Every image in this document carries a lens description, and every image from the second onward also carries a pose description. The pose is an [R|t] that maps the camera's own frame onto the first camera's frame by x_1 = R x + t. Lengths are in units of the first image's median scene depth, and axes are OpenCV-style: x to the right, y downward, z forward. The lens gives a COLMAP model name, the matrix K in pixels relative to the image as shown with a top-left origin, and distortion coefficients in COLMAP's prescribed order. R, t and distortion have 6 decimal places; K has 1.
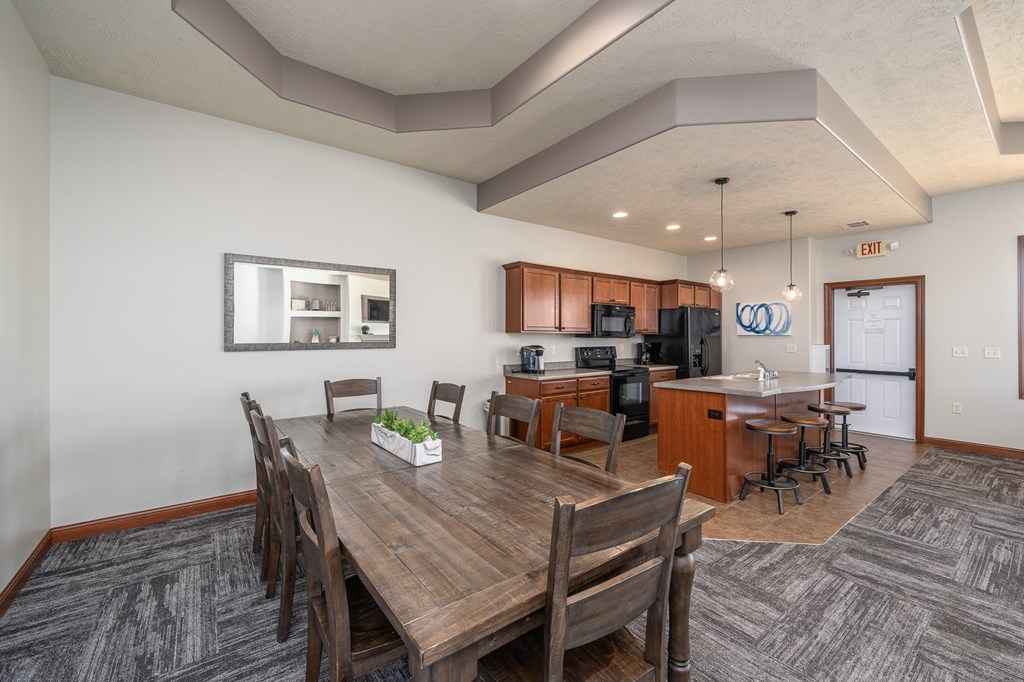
lens RADIAL K [[415.9, 0, 518.4], [0, 415.9, 332.0], [0, 0, 1]] dist [-0.004571, -0.000228]
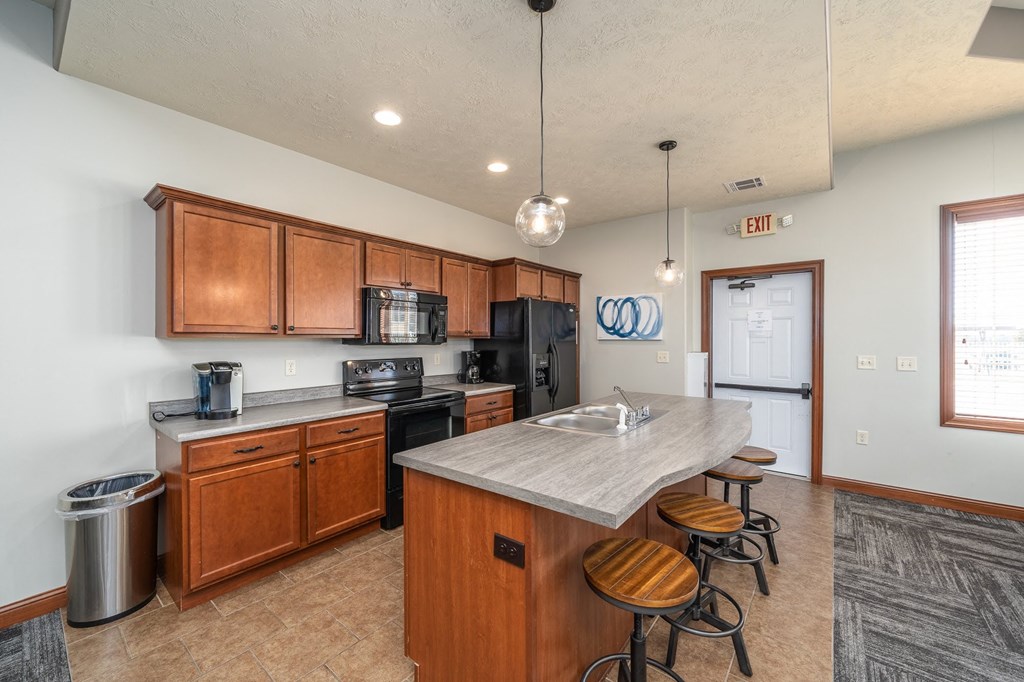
lens RADIAL K [[401.5, 0, 508.8], [0, 401.5, 336.7], [0, 0, 1]] dist [-0.001452, 0.000879]
pose [[0.972325, -0.000310, 0.233634, 0.251670], [-0.000972, 0.999985, 0.005374, -0.001427], [-0.233632, -0.005453, 0.972310, 0.415773]]
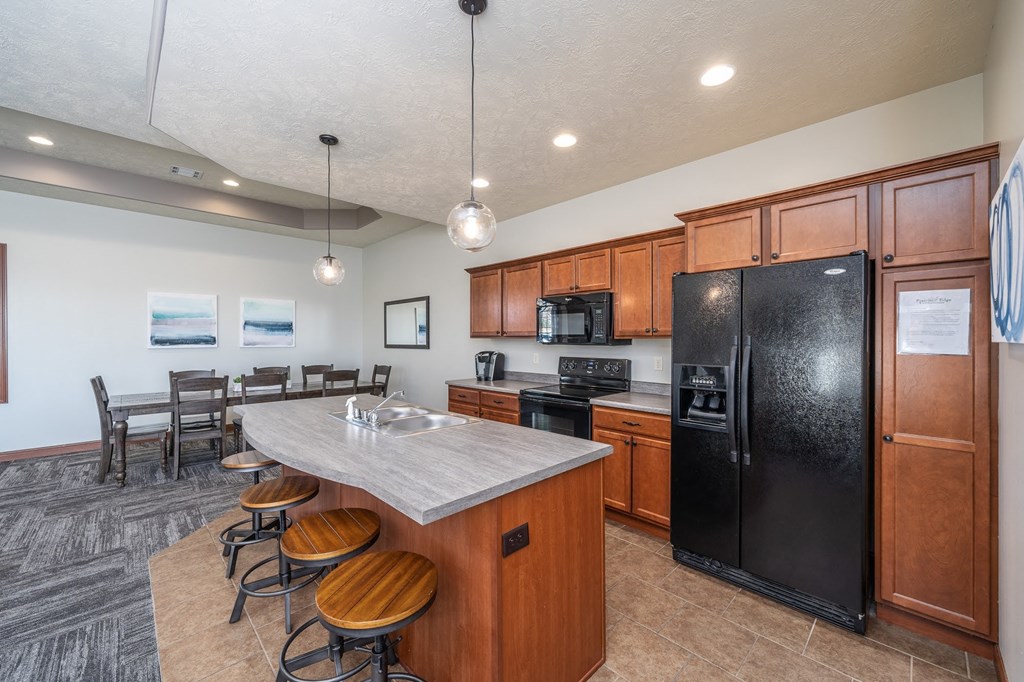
lens RADIAL K [[401.5, 0, 517.9], [0, 401.5, 346.0], [0, 0, 1]] dist [-0.001452, 0.000879]
pose [[0.122137, 0.018840, -0.992334, 0.900106], [0.012669, 0.999709, 0.020539, 0.001210], [0.992432, -0.015080, 0.121863, 0.893176]]
